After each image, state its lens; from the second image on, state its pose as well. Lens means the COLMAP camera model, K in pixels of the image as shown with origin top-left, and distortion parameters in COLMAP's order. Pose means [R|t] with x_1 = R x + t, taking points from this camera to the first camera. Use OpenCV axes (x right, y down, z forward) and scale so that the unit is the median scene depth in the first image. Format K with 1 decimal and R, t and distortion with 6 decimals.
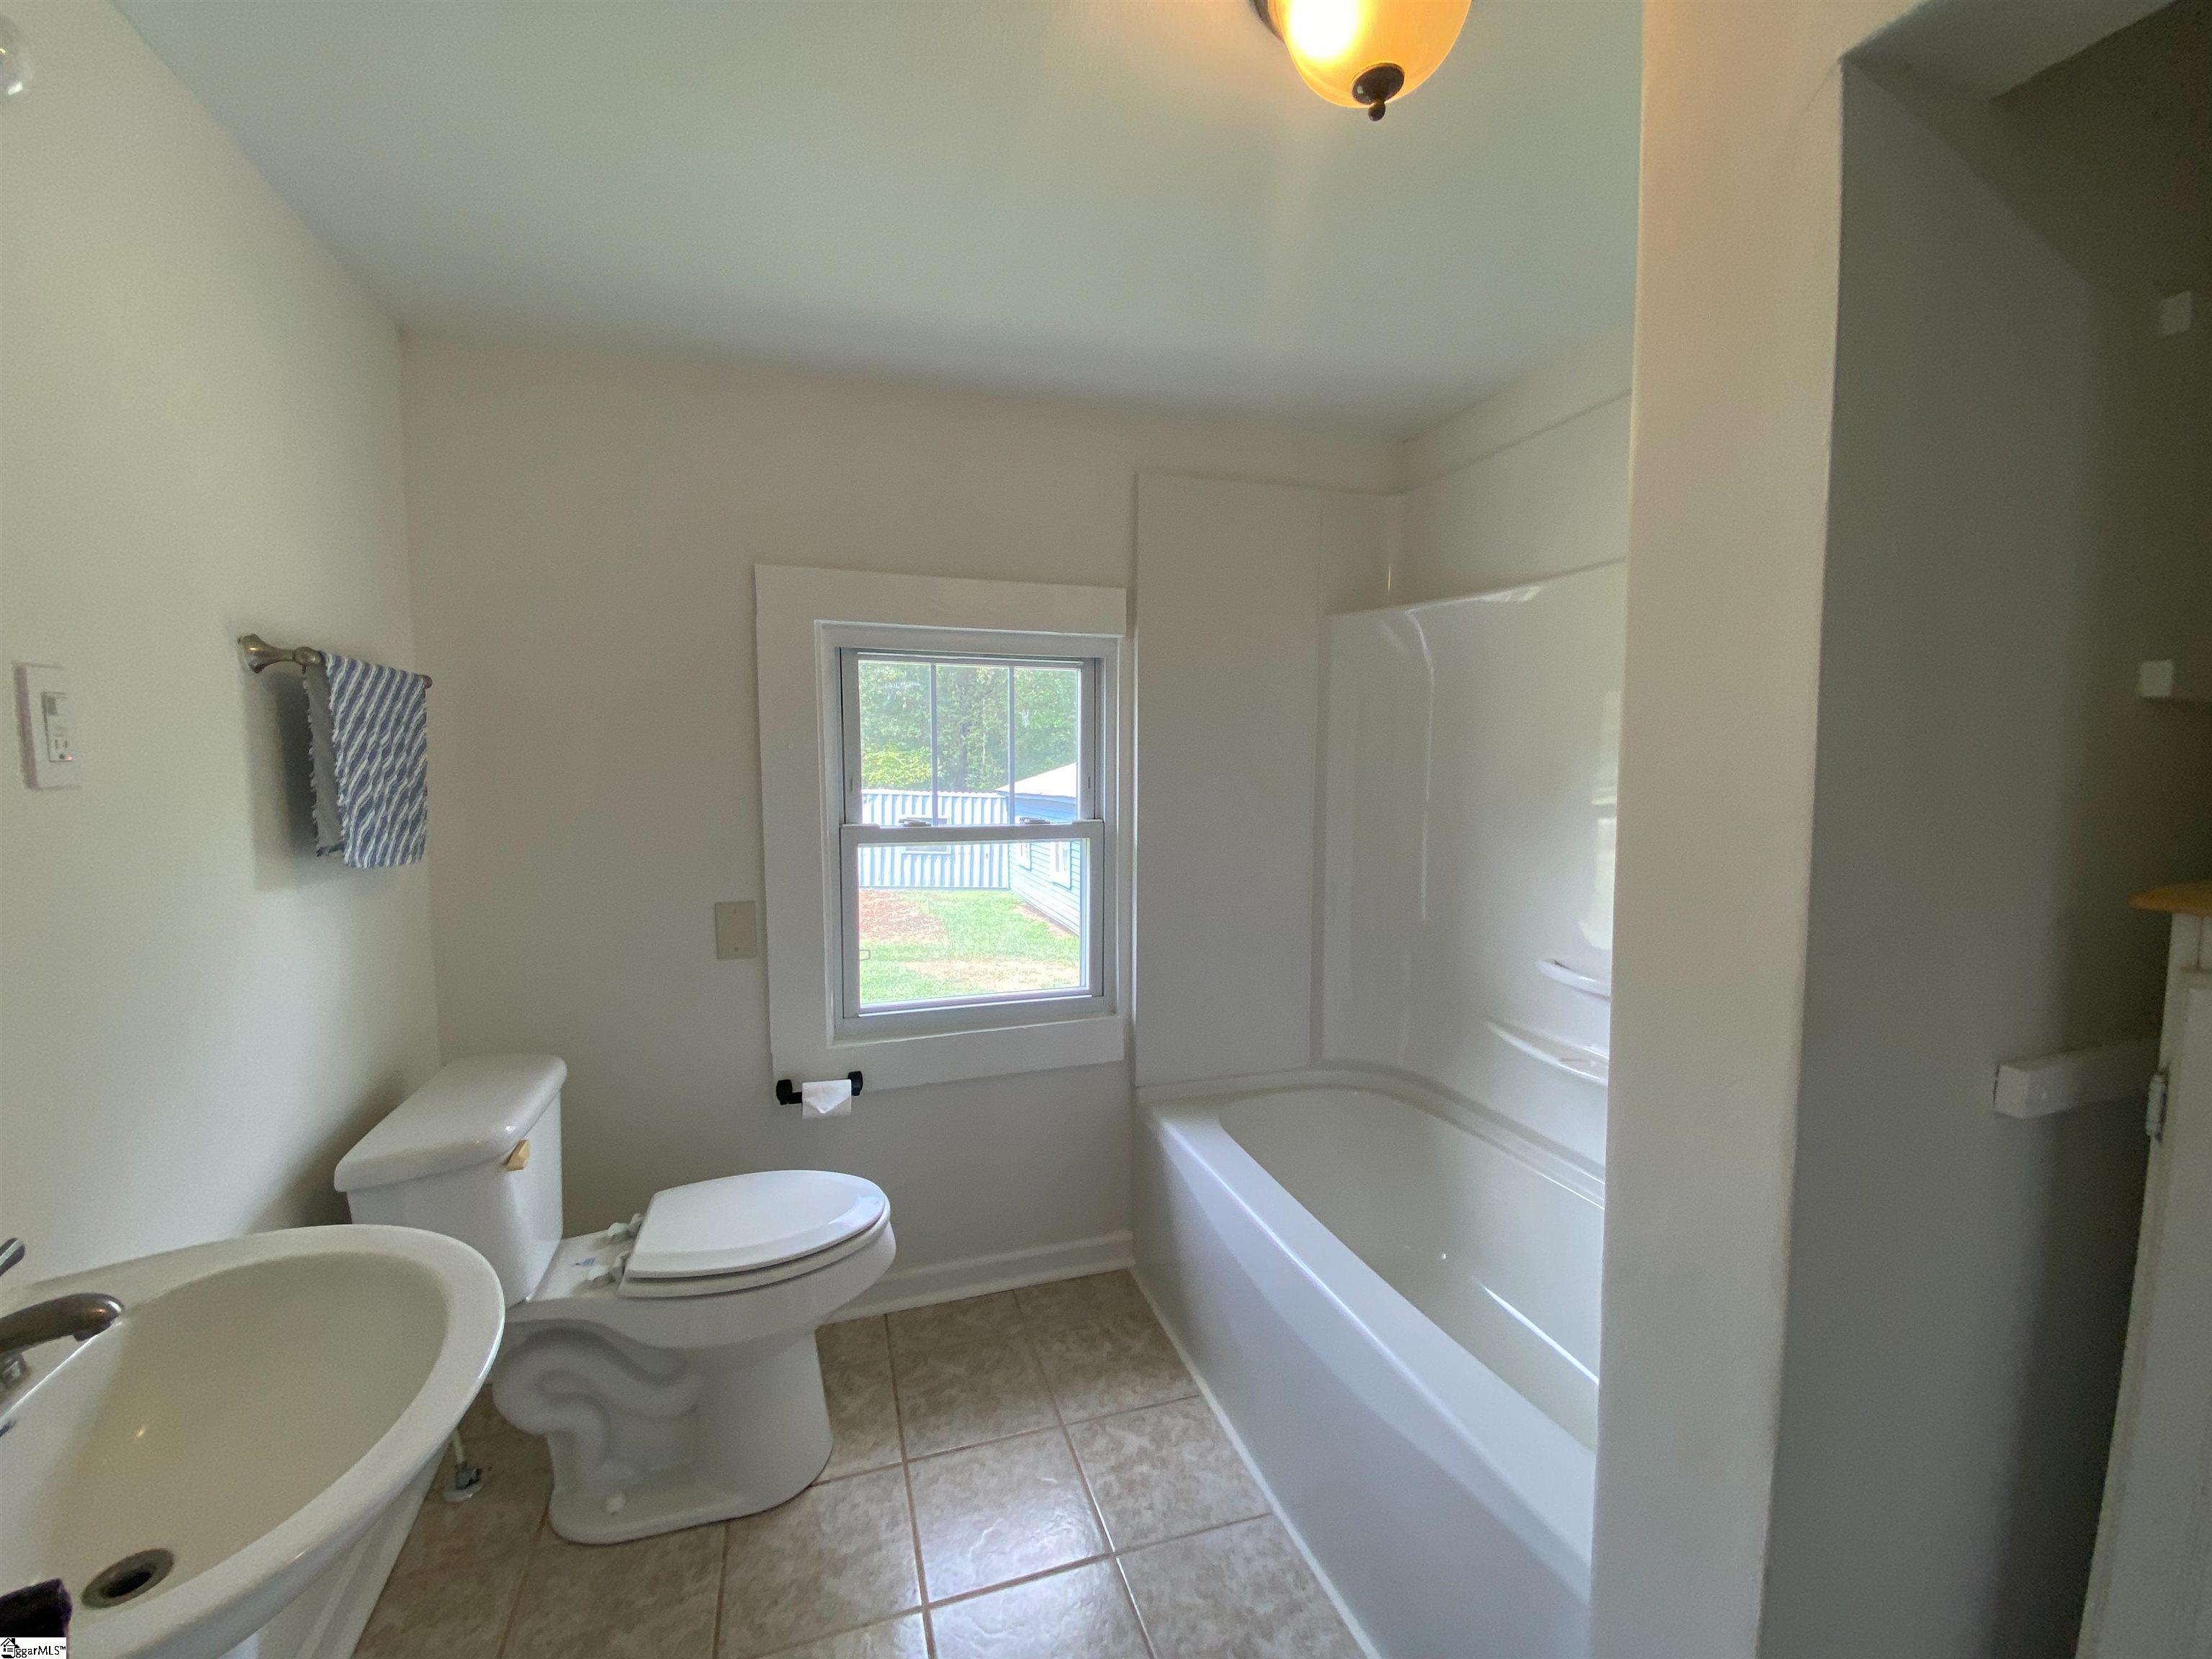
lens RADIAL K [[908.3, 0, 1083.7], [0, 908.3, 834.1], [0, 0, 1]] dist [0.012993, -0.013627]
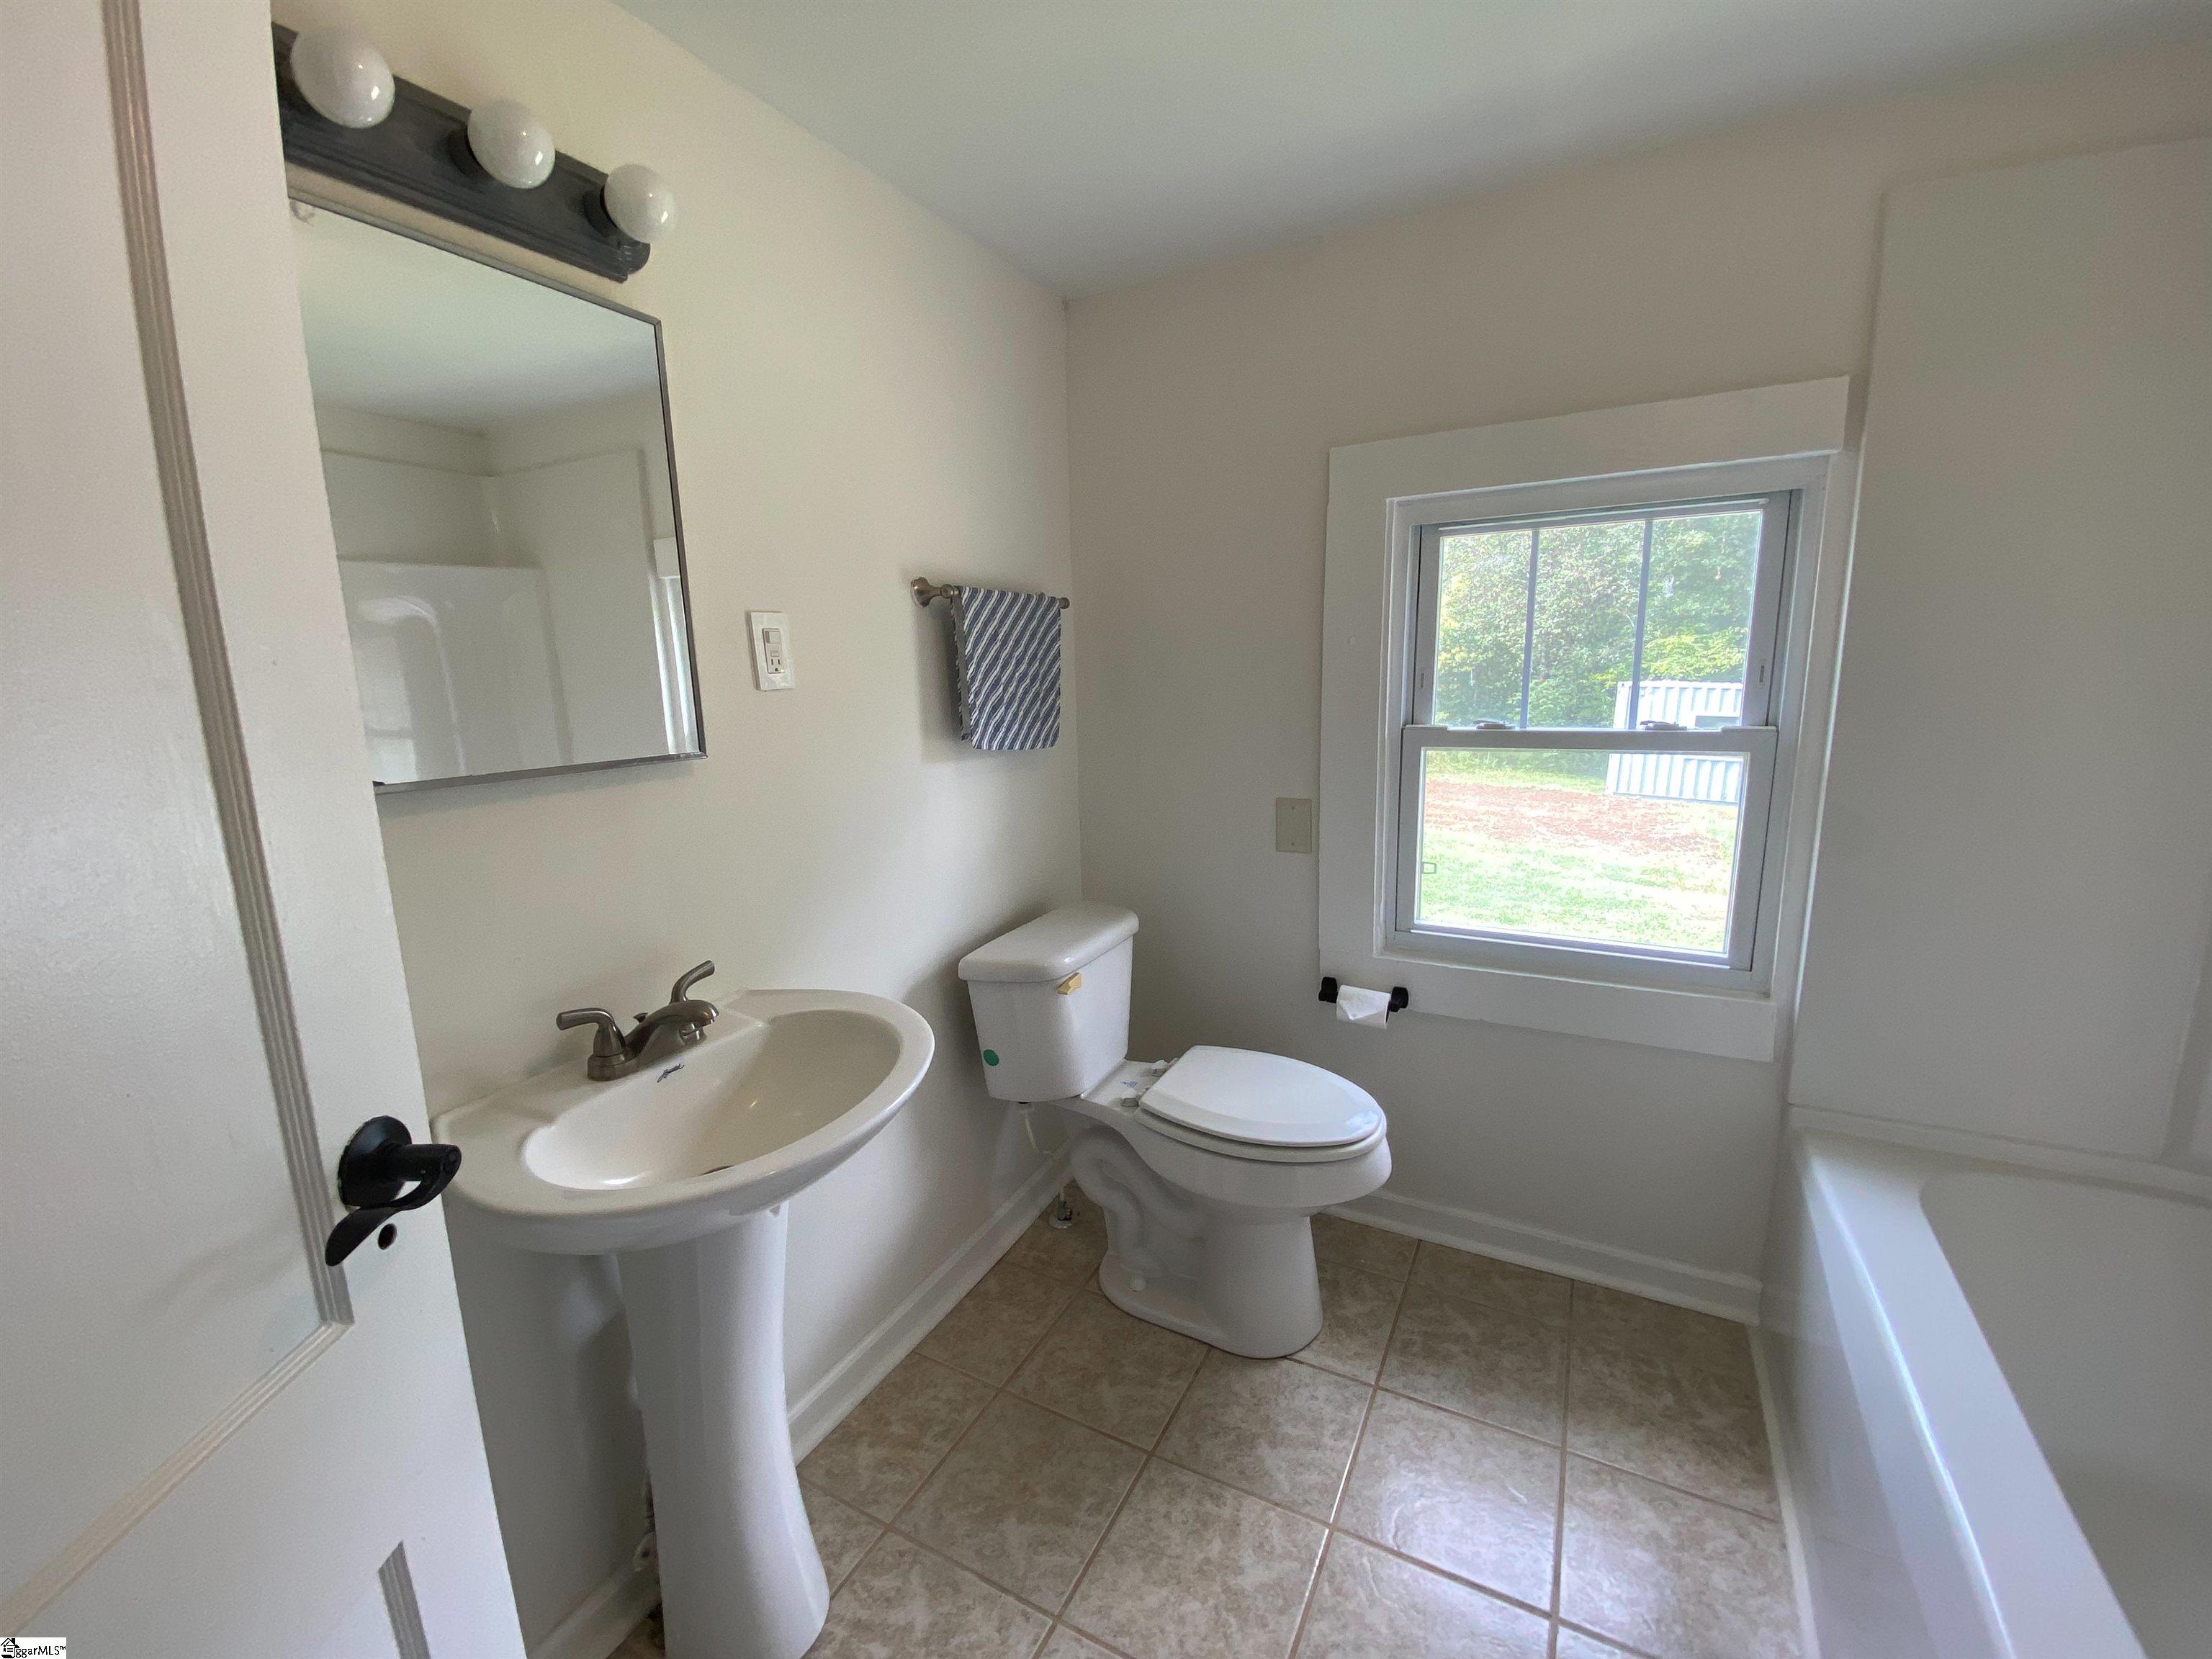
lens RADIAL K [[896.7, 0, 1096.6], [0, 896.7, 829.4], [0, 0, 1]] dist [0.043560, -0.029087]
pose [[0.703463, 0.113611, -0.701593, 0.204081], [-0.035402, 0.991517, 0.125063, -0.013449], [0.709850, -0.063140, 0.701517, 0.138487]]
